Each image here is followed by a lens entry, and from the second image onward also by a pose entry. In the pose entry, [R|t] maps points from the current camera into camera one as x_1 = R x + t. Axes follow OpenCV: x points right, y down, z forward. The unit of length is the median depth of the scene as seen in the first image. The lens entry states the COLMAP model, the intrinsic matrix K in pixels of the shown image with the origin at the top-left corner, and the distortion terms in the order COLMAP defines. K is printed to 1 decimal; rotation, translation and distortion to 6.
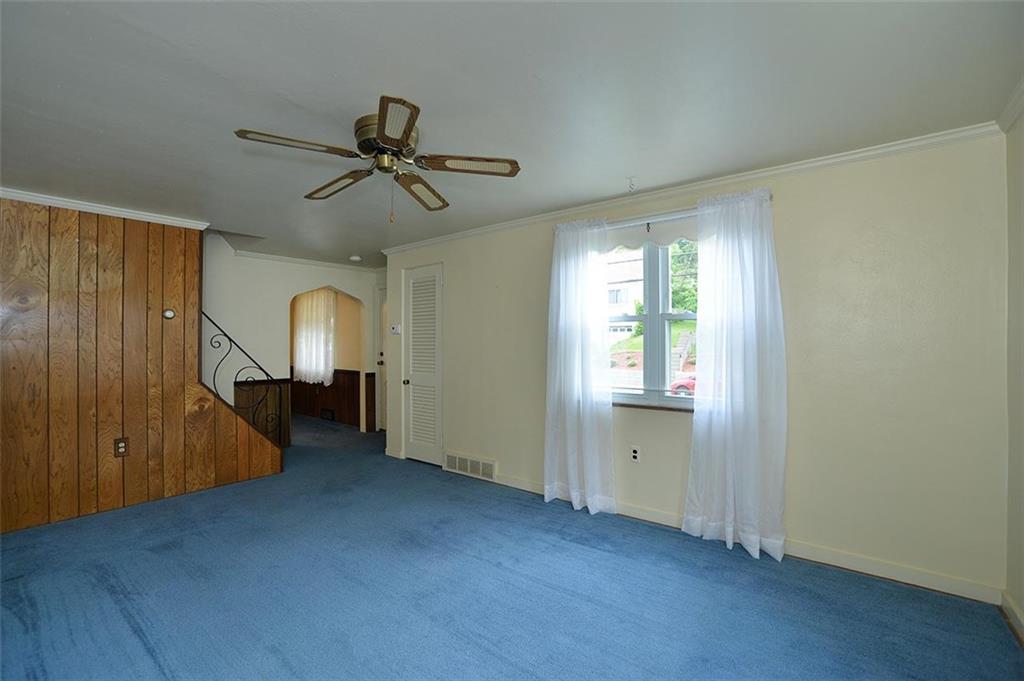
lens RADIAL K [[442.5, 0, 512.1], [0, 442.5, 340.4], [0, 0, 1]] dist [-0.004911, 0.000571]
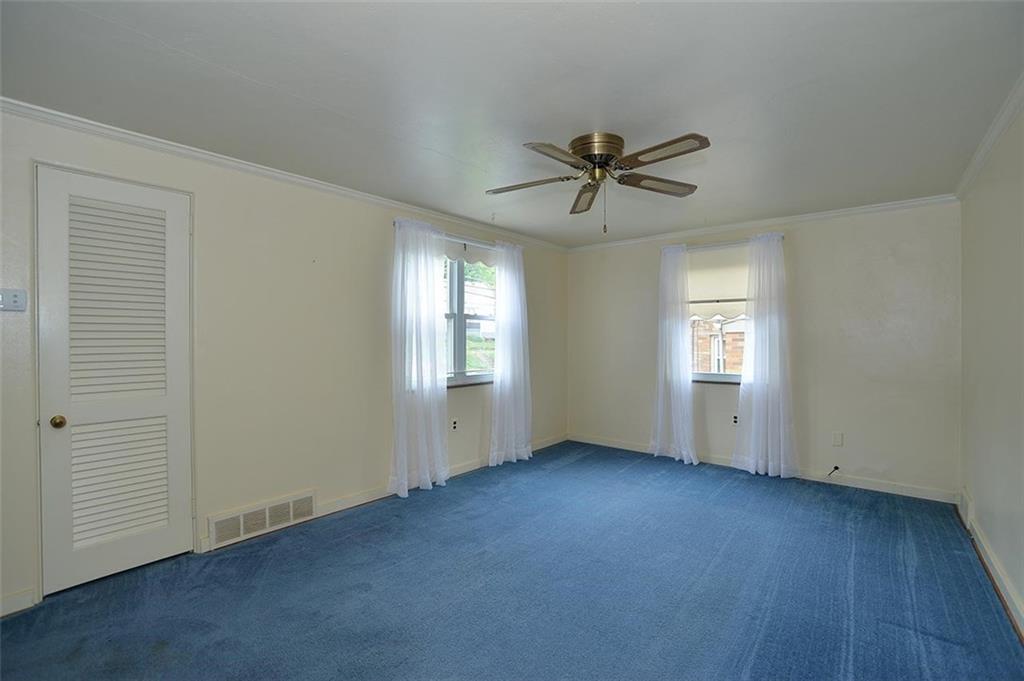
lens RADIAL K [[442.5, 0, 512.0], [0, 442.5, 340.0], [0, 0, 1]] dist [-0.004911, 0.000571]
pose [[0.071412, -0.004886, 0.997435, -0.931718], [-0.006171, 0.999967, 0.005340, 0.008552], [-0.997428, -0.006536, 0.071379, 0.729076]]
